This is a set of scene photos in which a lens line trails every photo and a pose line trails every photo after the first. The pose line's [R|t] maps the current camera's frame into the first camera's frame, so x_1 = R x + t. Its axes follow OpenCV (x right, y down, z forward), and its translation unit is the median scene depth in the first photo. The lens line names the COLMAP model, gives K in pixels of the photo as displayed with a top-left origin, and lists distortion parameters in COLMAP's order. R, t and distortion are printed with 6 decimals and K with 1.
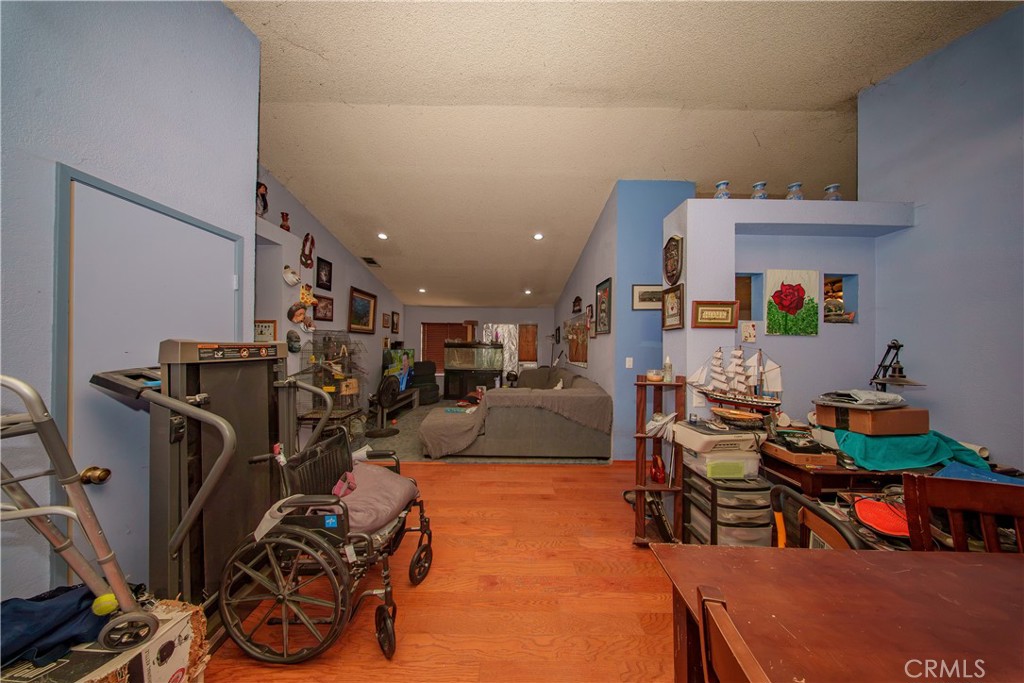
lens RADIAL K [[294.6, 0, 510.4], [0, 294.6, 346.4], [0, 0, 1]] dist [-0.000196, -0.000012]
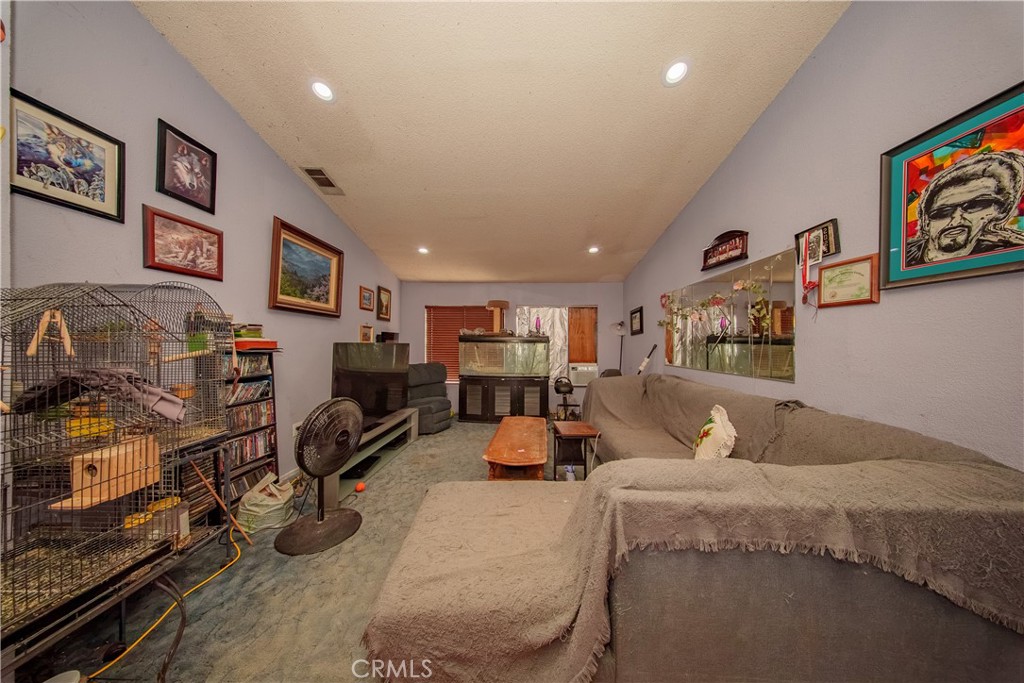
lens RADIAL K [[294.6, 0, 514.4], [0, 294.6, 343.6], [0, 0, 1]] dist [-0.000196, -0.000012]
pose [[0.999395, -0.006197, -0.034229, -0.078318], [0.005966, 0.999959, -0.006834, 0.012774], [0.034270, 0.006626, 0.999391, 0.348976]]
